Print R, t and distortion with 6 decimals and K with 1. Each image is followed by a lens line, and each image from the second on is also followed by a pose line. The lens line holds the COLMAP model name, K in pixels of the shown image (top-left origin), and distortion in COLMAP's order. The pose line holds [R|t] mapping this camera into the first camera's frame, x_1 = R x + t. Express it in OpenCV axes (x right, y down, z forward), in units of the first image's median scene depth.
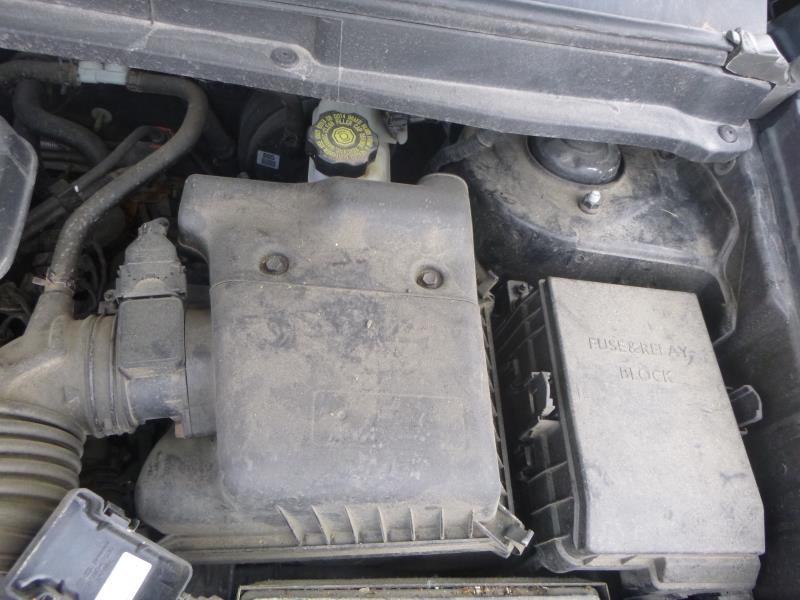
lens RADIAL K [[581.5, 0, 396.7], [0, 581.5, 297.0], [0, 0, 1]] dist [-0.031267, 0.002681]
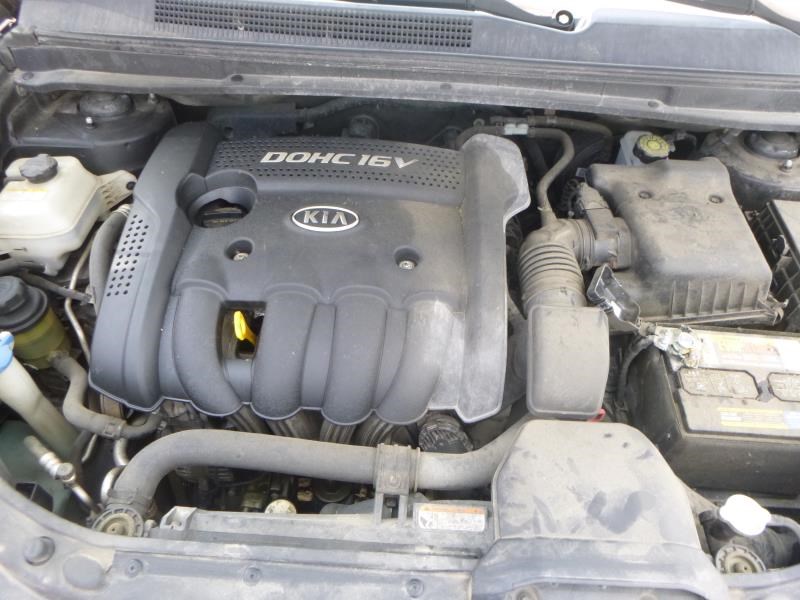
lens RADIAL K [[581.5, 0, 407.5], [0, 581.5, 295.6], [0, 0, 1]] dist [-0.031267, 0.002681]
pose [[0.983453, -0.055758, -0.172369, -0.748453], [0.029045, 0.987679, -0.153777, 0.641172], [0.178819, 0.146226, 0.972955, -1.267740]]
